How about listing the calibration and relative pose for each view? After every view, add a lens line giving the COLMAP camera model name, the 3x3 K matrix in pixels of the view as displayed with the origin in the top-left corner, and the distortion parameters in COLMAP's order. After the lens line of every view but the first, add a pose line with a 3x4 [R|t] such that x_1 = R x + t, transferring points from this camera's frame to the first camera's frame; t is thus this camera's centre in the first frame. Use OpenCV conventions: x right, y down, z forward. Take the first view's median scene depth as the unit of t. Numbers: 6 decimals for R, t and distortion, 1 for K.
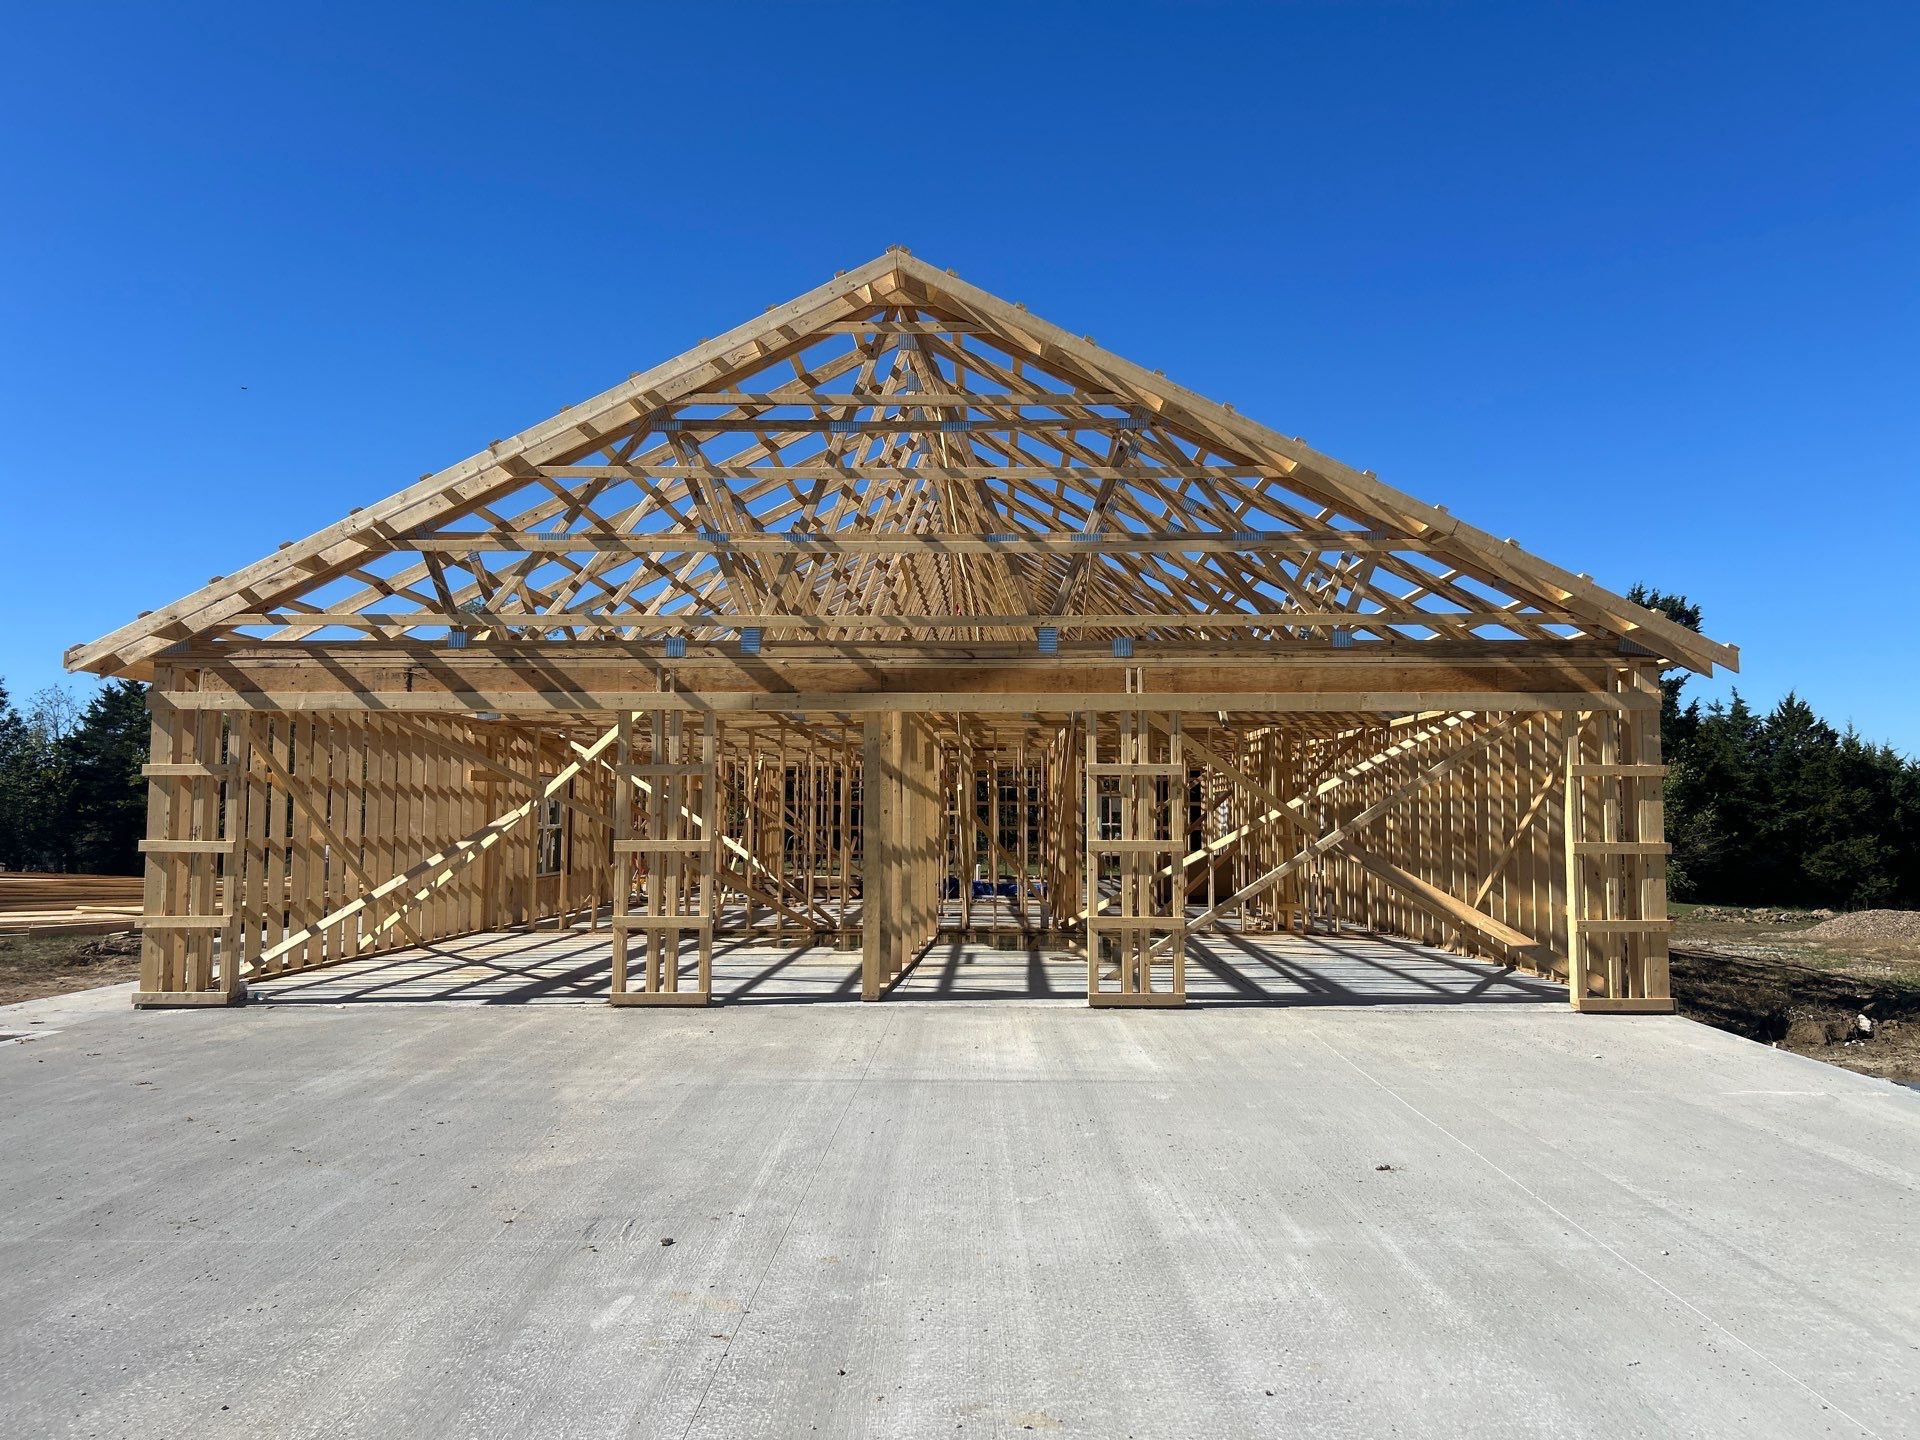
lens RADIAL K [[1466.5, 0, 960.0], [0, 1466.5, 720.0], [0, 0, 1]] dist [0.005055, 0.000237]
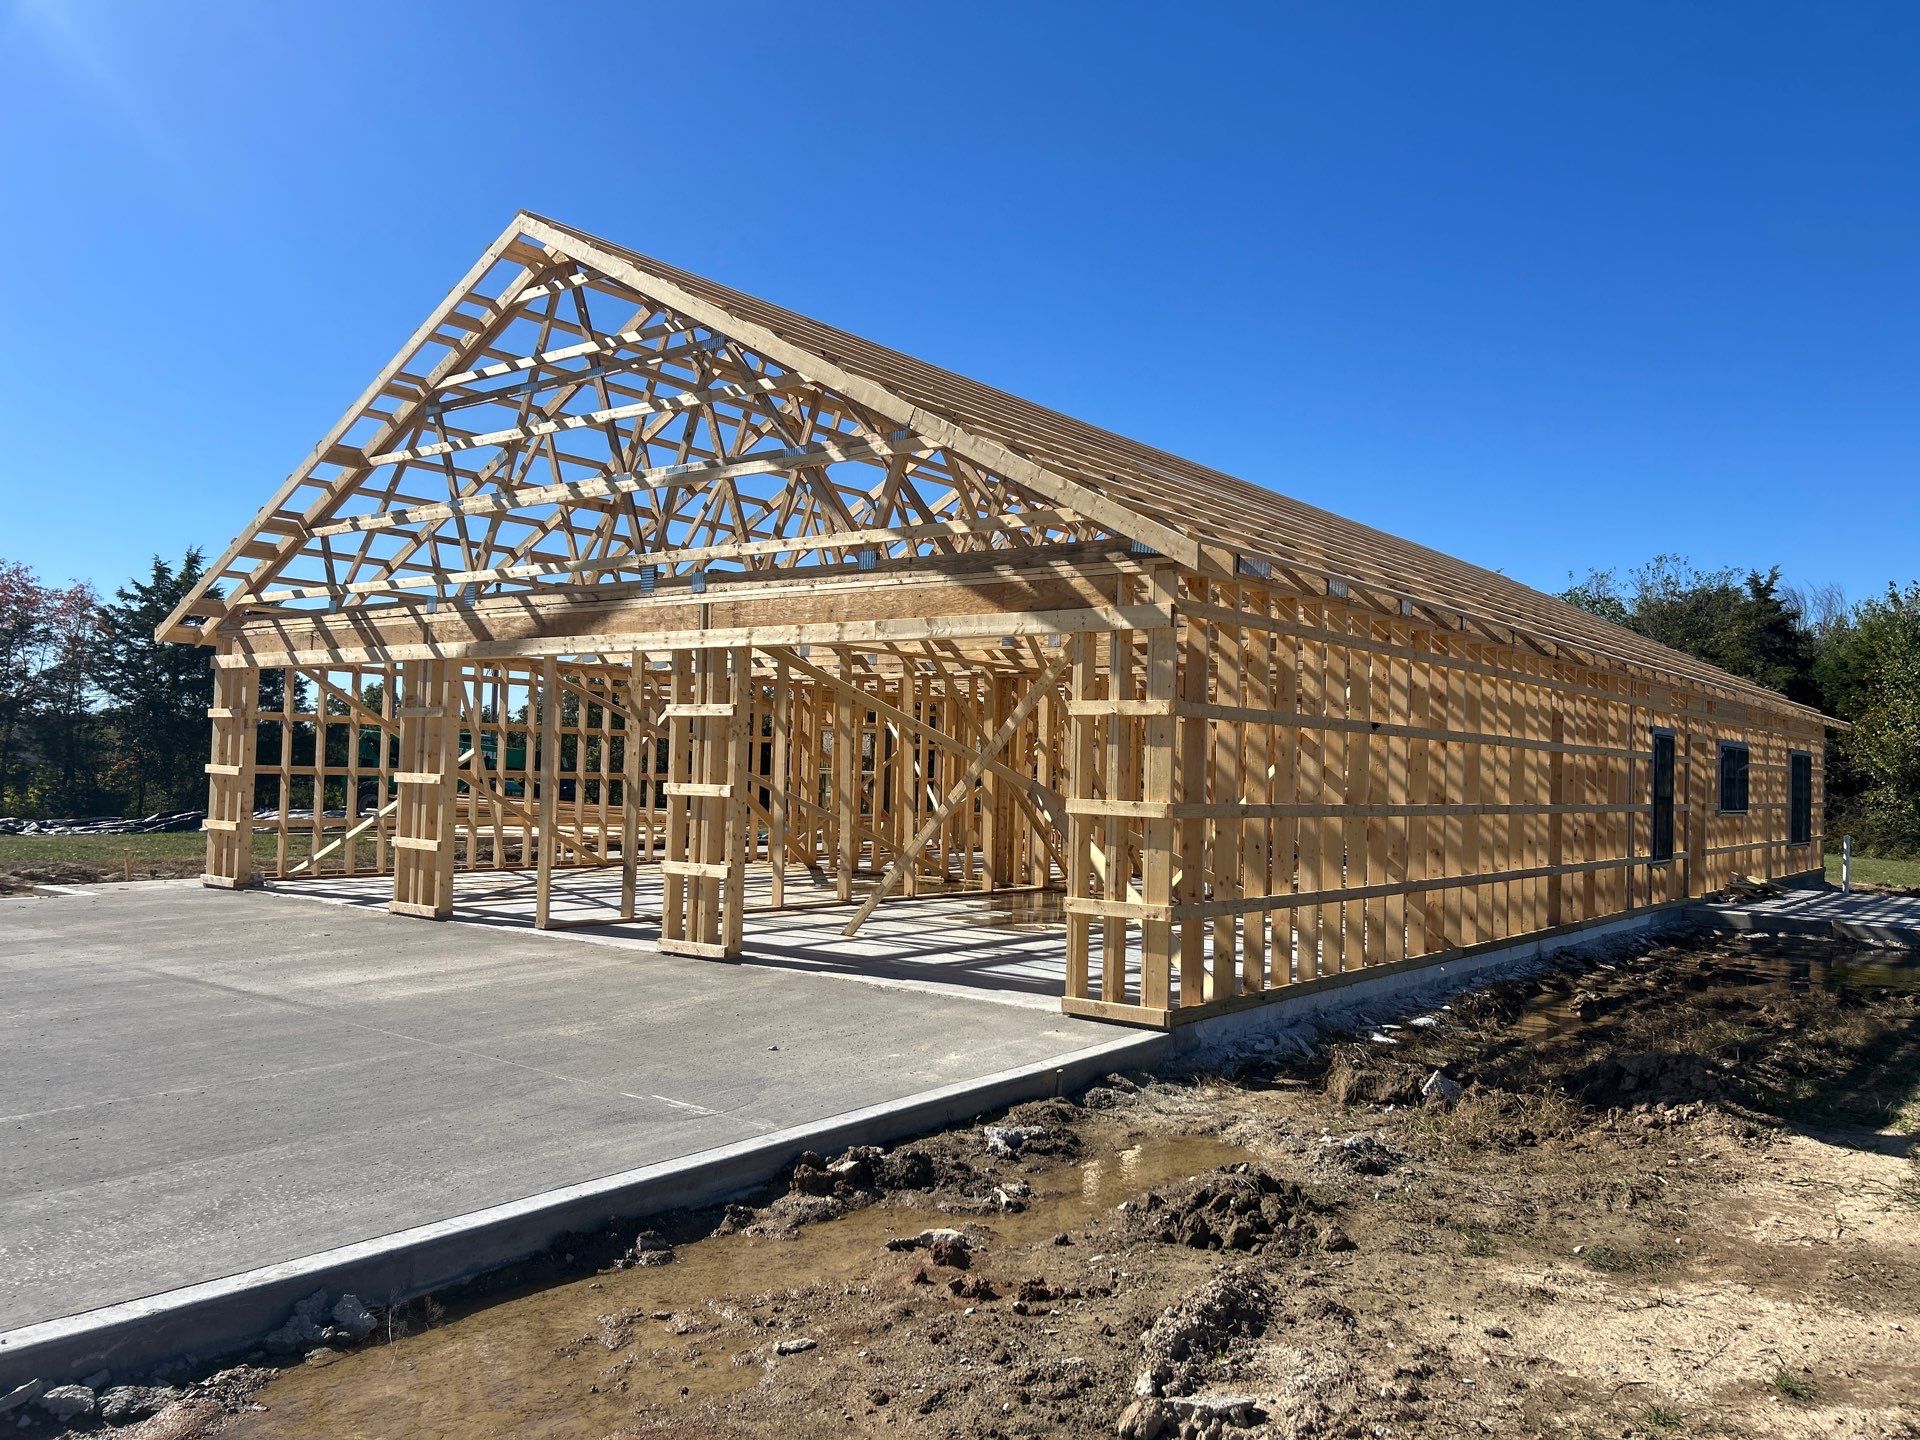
lens RADIAL K [[1466.5, 0, 960.0], [0, 1466.5, 720.0], [0, 0, 1]] dist [0.005055, 0.000237]
pose [[0.802983, 0.000275, -0.596001, 0.821032], [0.009808, 0.999858, 0.013675, 0.028923], [0.595921, -0.016826, 0.802867, 0.326957]]
